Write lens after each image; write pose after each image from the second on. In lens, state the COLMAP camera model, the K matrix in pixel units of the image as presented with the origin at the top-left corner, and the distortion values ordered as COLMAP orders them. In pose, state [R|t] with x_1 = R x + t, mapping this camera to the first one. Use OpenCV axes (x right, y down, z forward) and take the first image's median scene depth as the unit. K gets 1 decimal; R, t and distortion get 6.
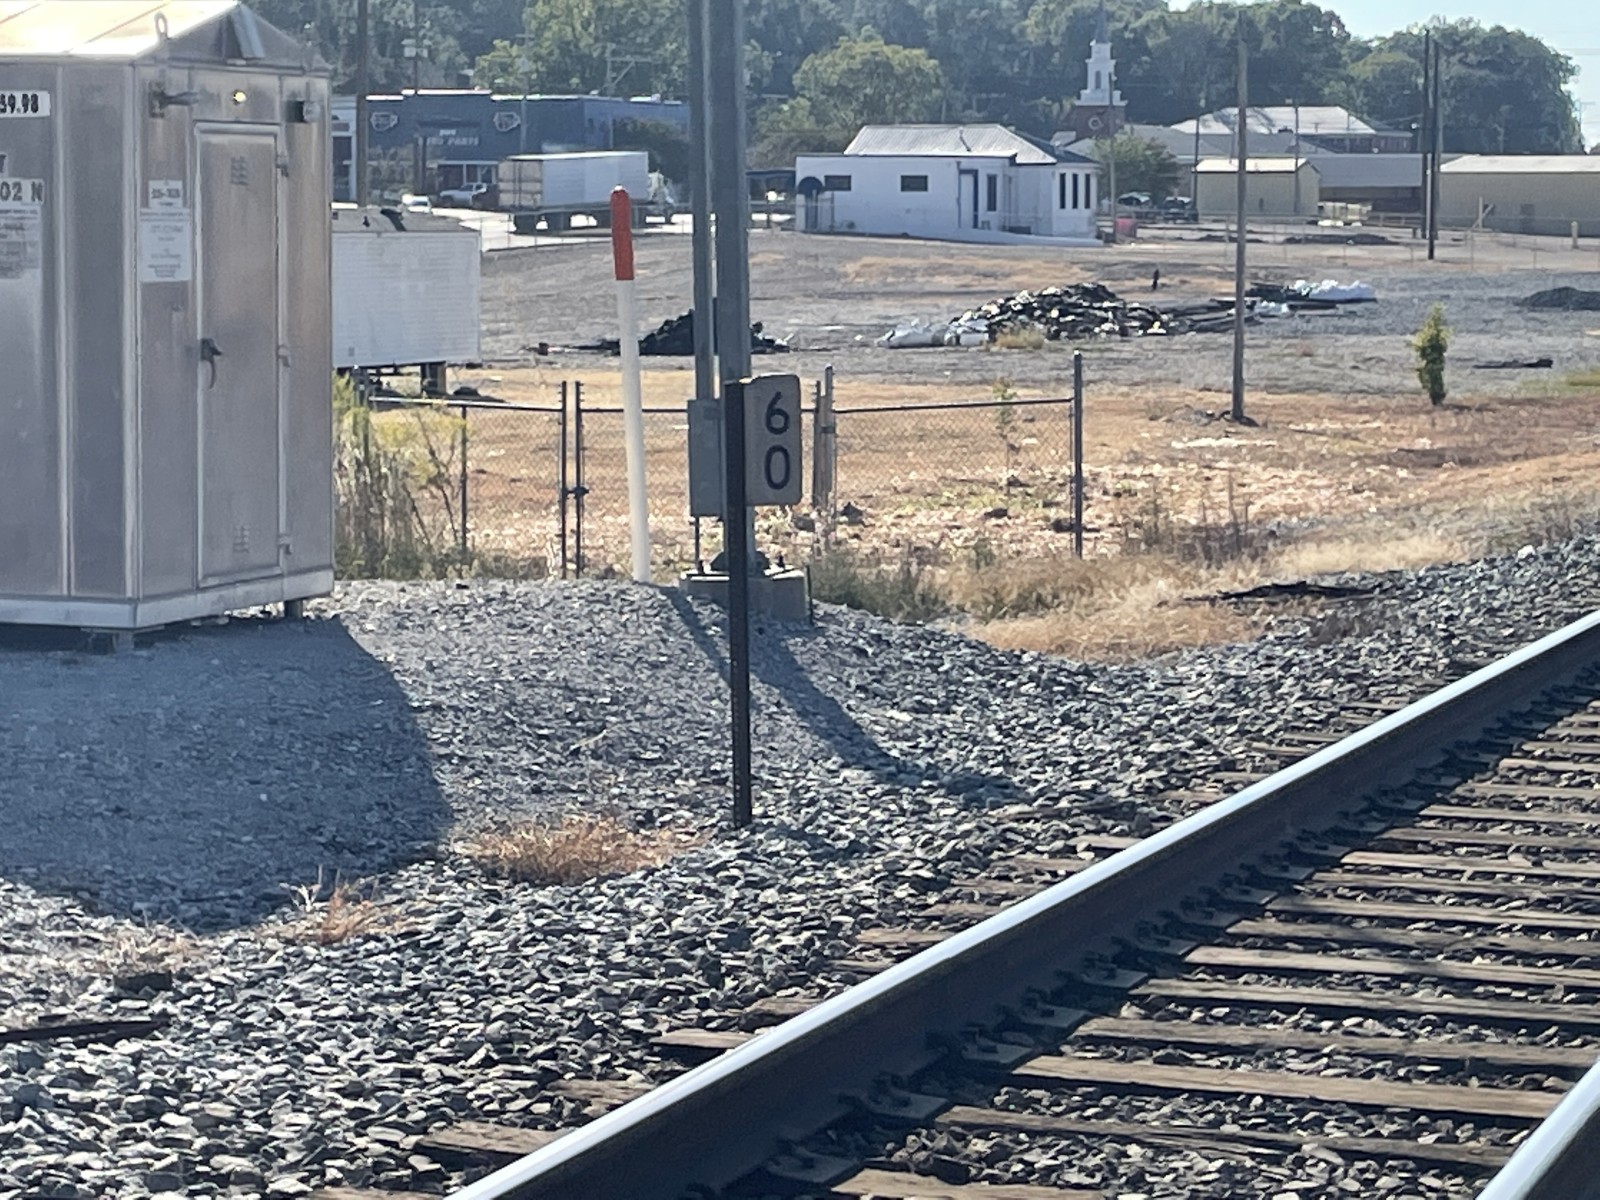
lens RADIAL K [[4310.5, 0, 798.5], [0, 4310.5, 599.6], [0, 0, 1]] dist [0.062473, 0.845656]
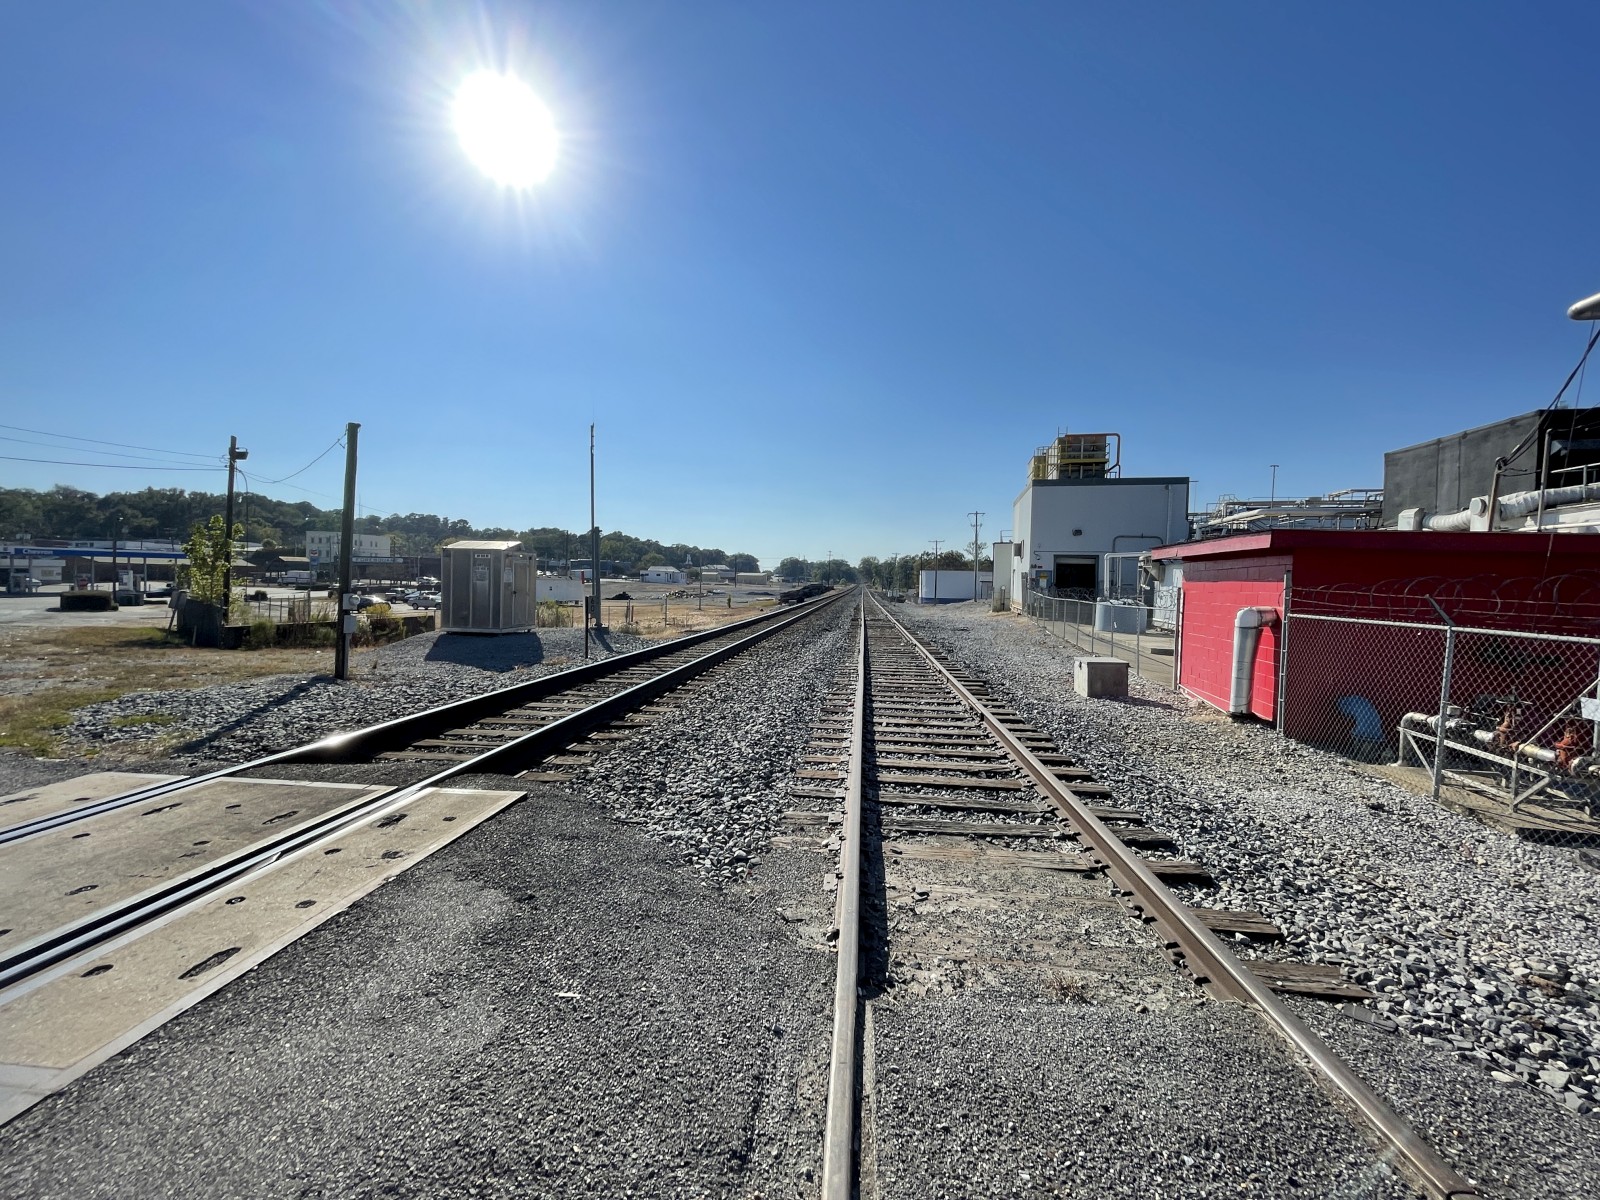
lens RADIAL K [[650.6, 0, 796.1], [0, 650.6, 593.0], [0, 0, 1]] dist [-0.001597, -0.000236]
pose [[0.973138, 0.011724, 0.229924, 0.060887], [0.004545, 0.997530, -0.070102, 0.017361], [-0.230178, 0.069264, 0.970681, -0.101939]]
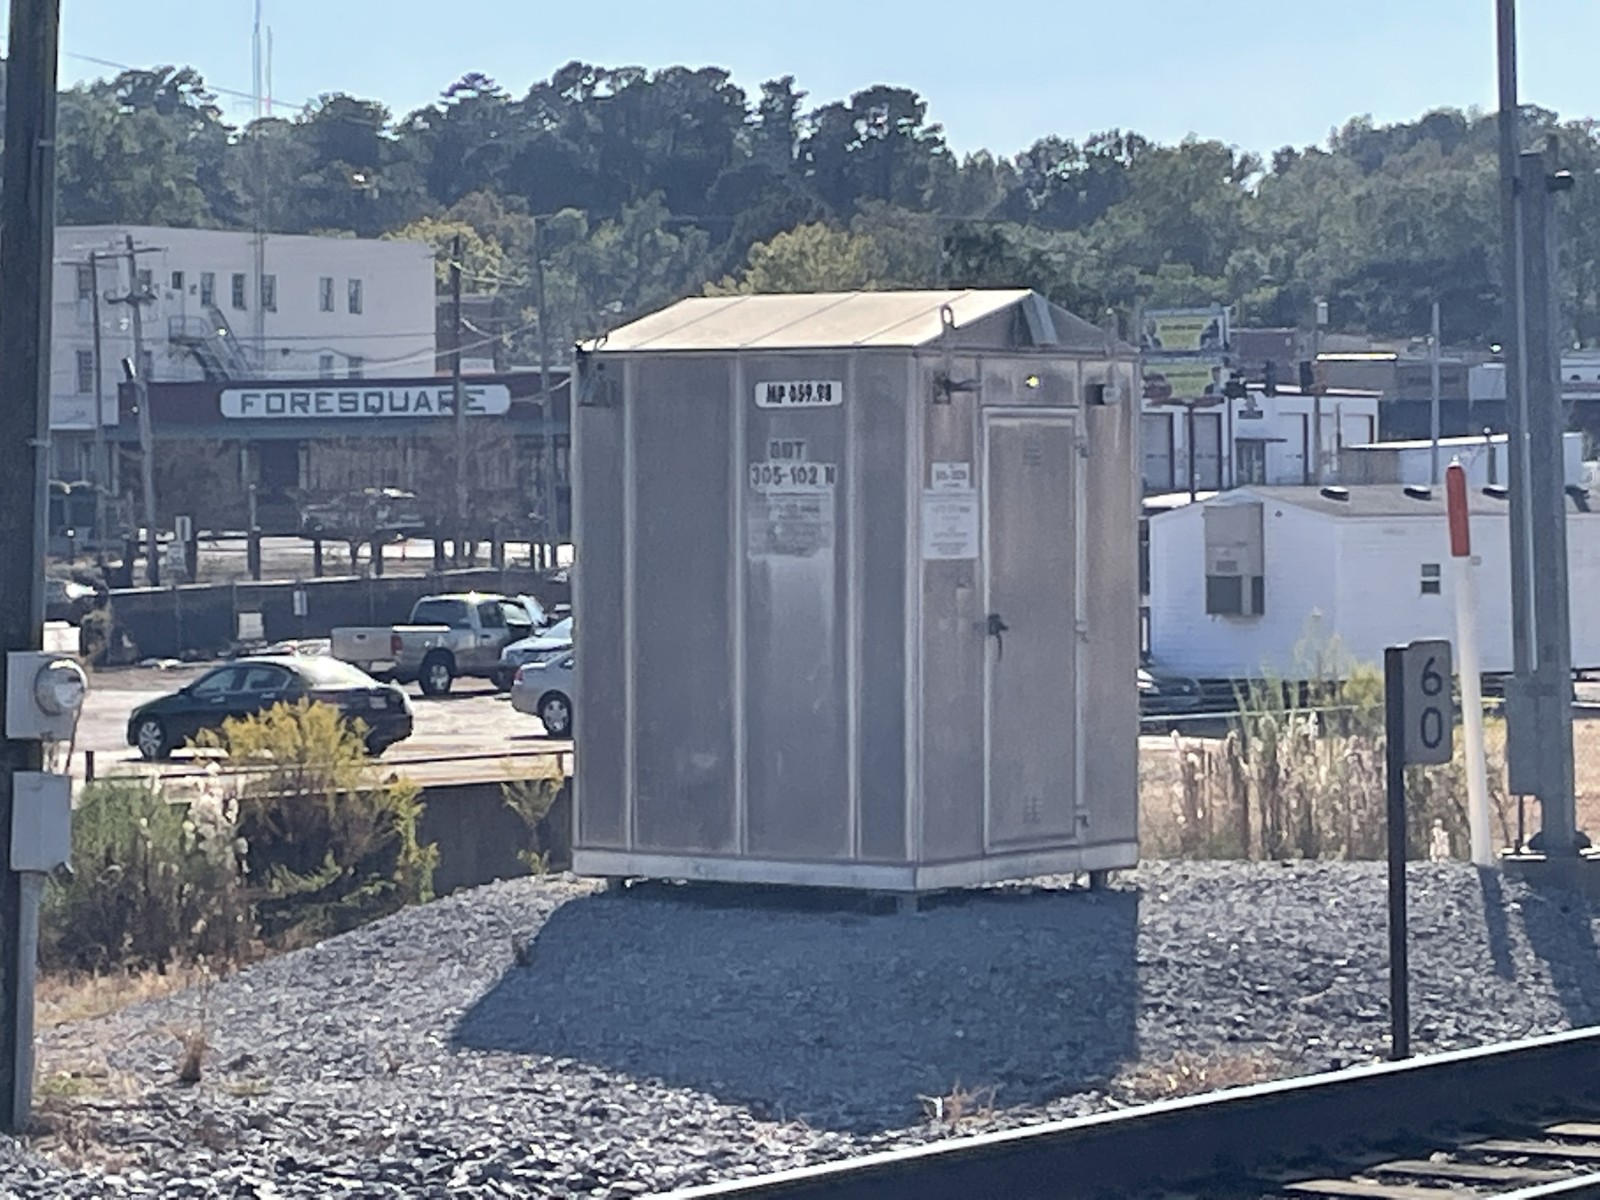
lens RADIAL K [[5302.3, 0, 800.0], [0, 5302.3, 600.0], [0, 0, 1]] dist [-0.012620, 2.545656]
pose [[0.965946, -0.003184, -0.258723, 0.150124], [-0.014687, 0.997637, -0.067113, 0.022738], [0.258325, 0.068628, 0.963617, -0.243227]]
